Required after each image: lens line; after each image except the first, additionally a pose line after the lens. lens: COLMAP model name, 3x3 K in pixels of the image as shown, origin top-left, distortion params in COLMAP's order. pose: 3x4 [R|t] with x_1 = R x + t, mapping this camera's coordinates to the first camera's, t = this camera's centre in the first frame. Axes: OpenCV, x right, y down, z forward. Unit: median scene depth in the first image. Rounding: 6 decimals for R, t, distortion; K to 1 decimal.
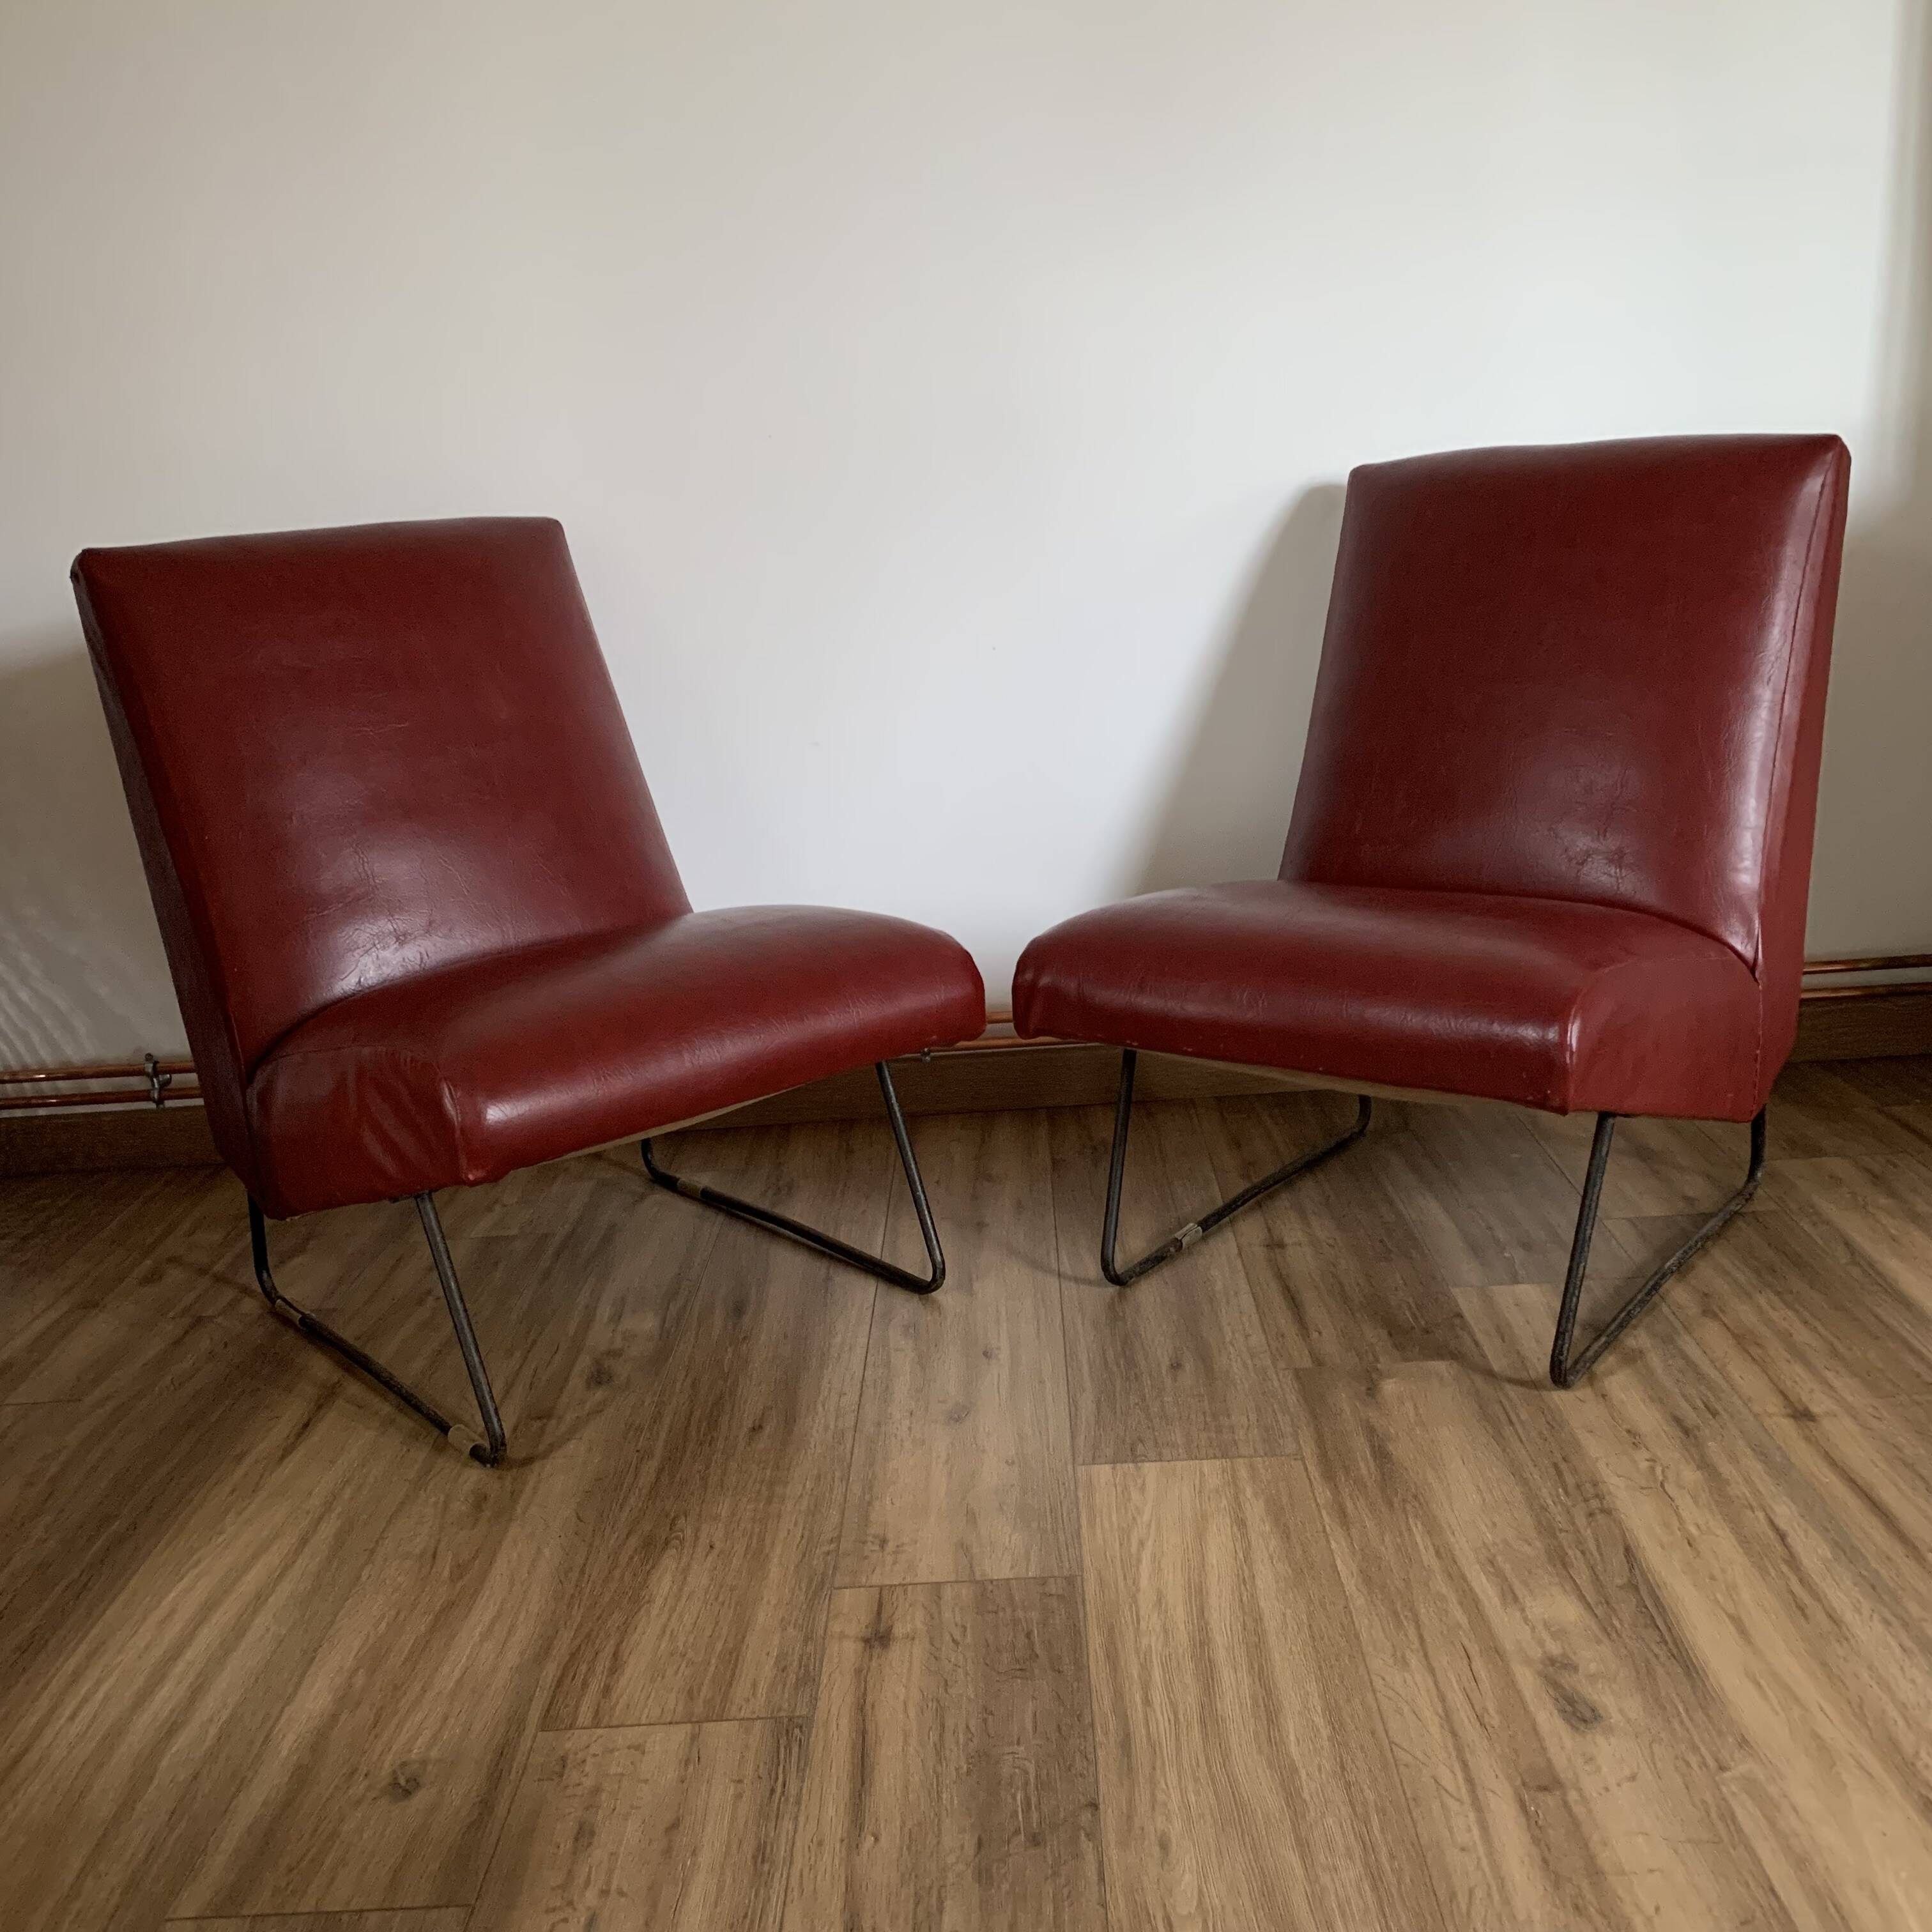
lens RADIAL K [[2017.4, 0, 978.4], [0, 2017.4, 964.8], [0, 0, 1]] dist [0.046039, -0.089579]
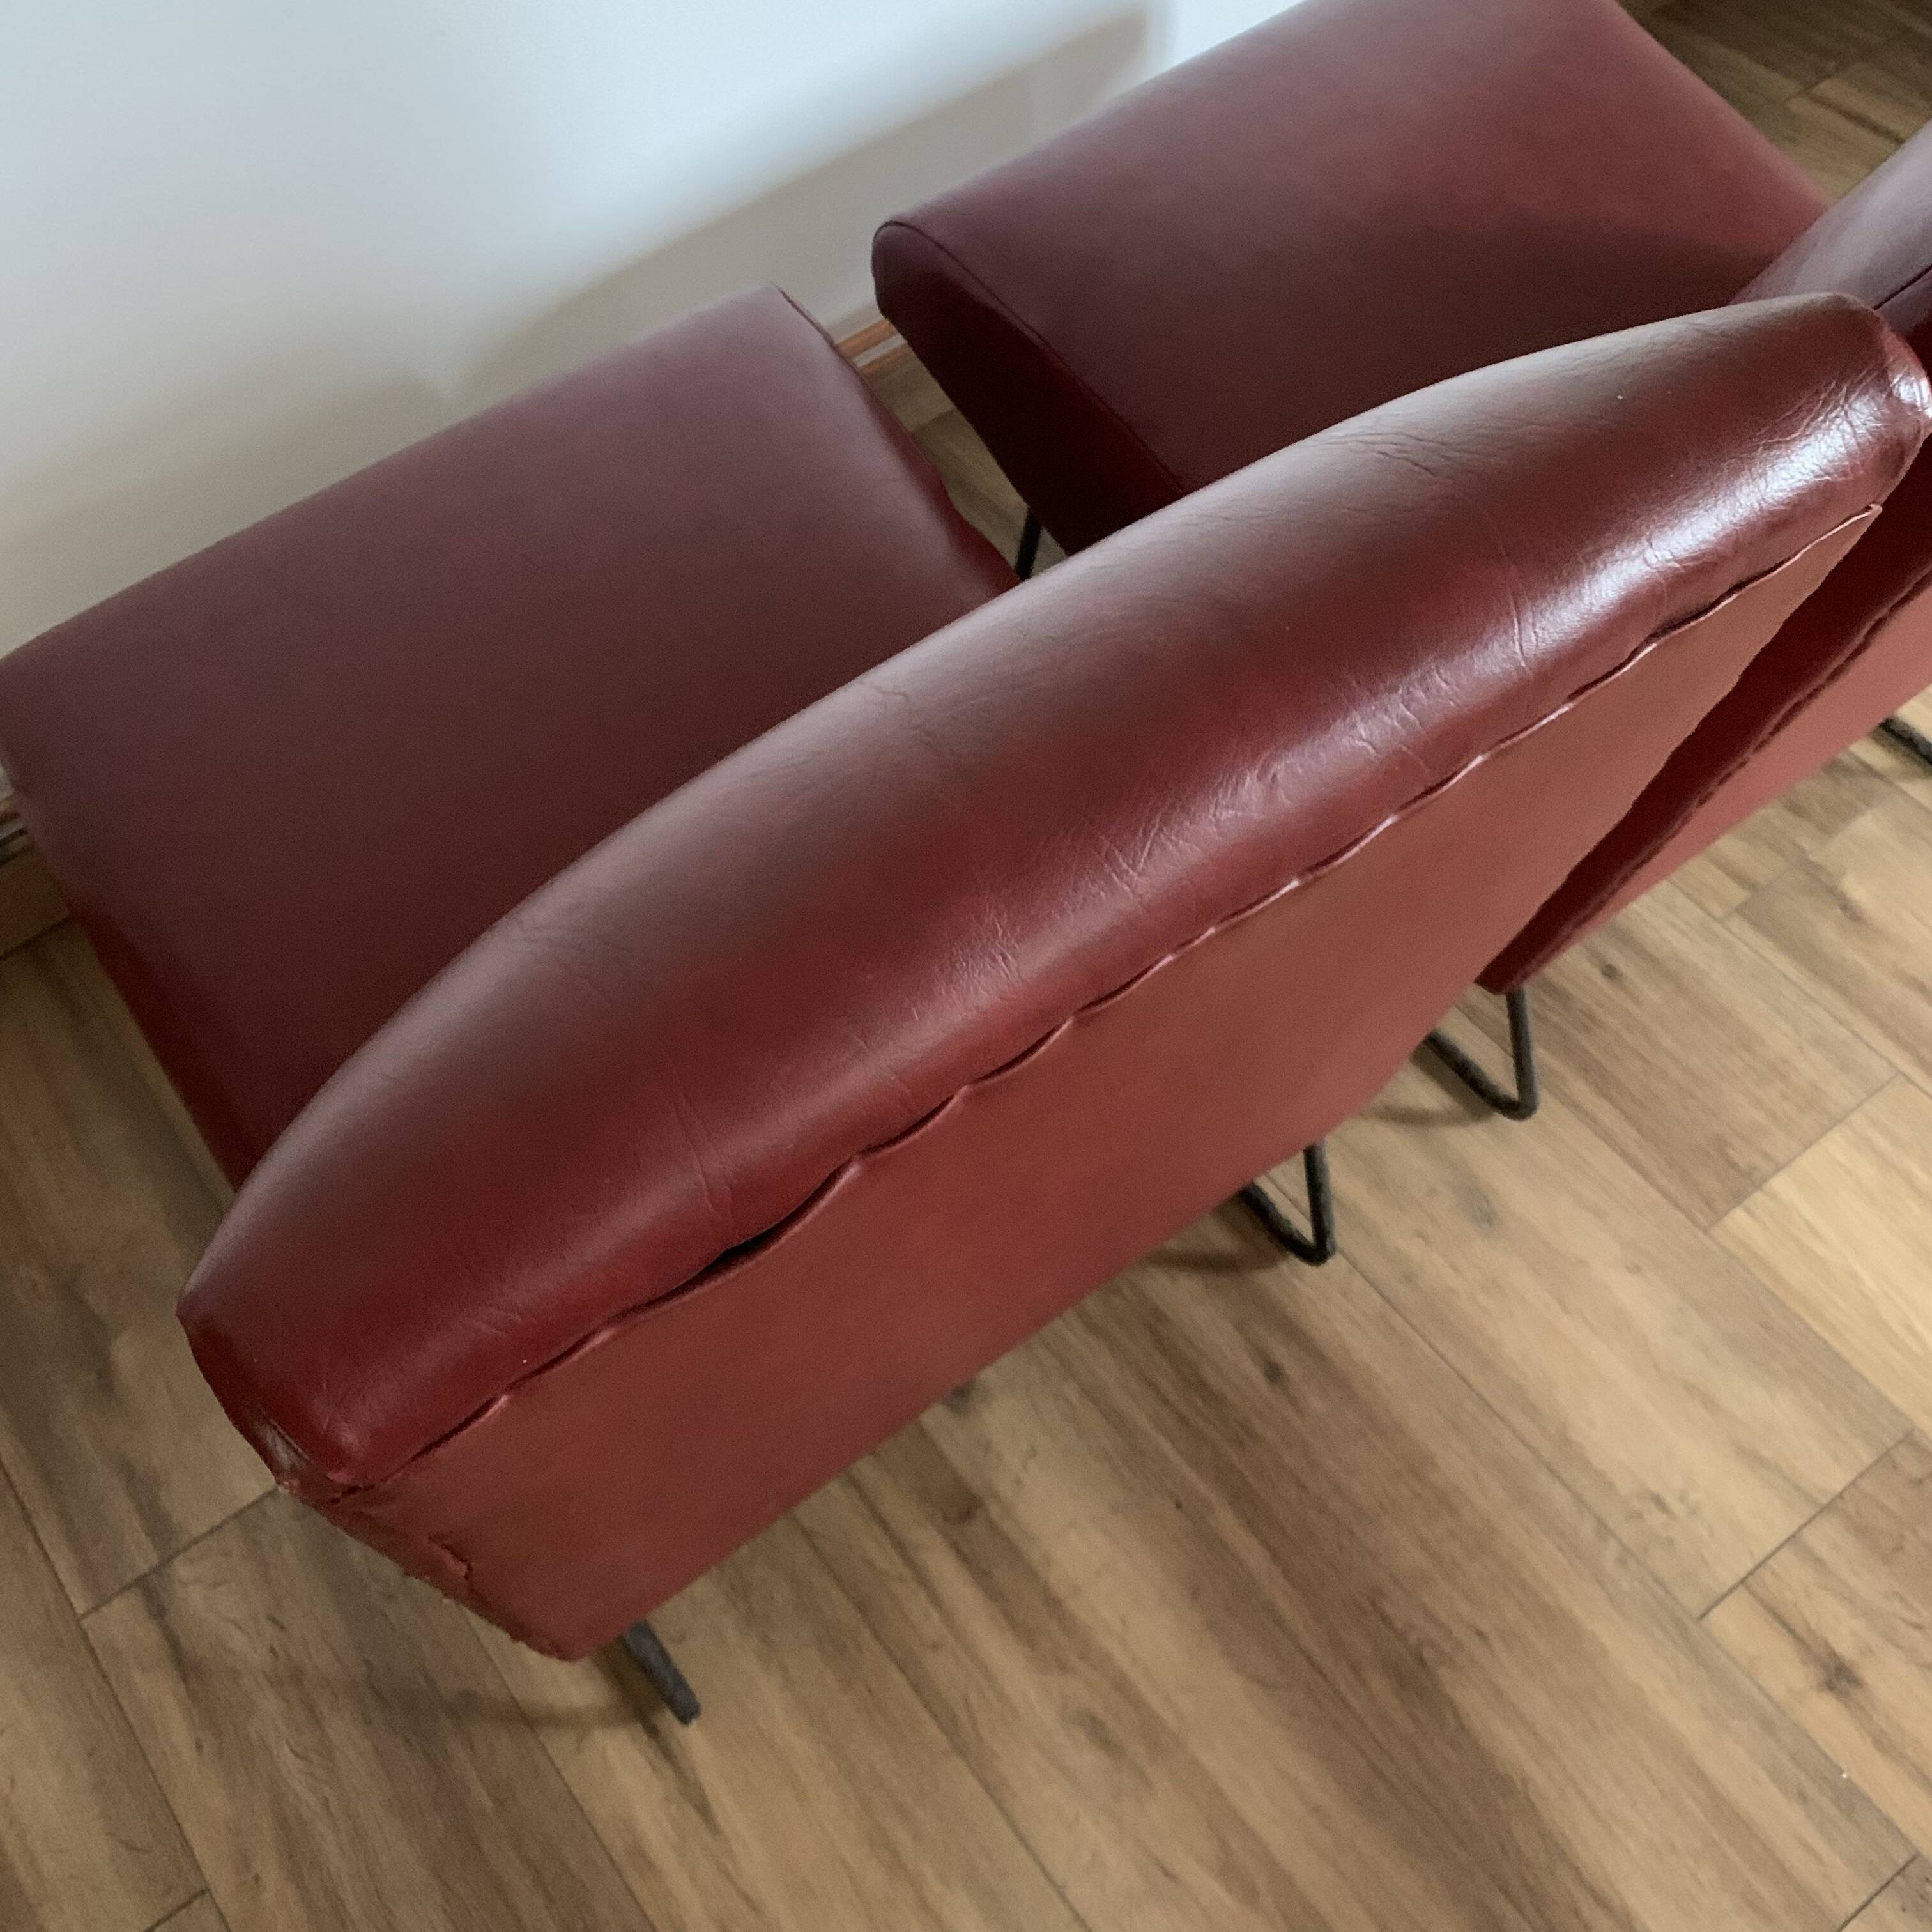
lens RADIAL K [[2104.9, 0, 966.0], [0, 2104.9, 966.0], [0, 0, 1]] dist [-0.002554, -0.026448]
pose [[0.794406, -0.486504, 0.363638, -0.453471], [0.151690, 0.738633, 0.656819, -0.425600], [-0.588140, -0.466621, 0.660572, 0.758609]]
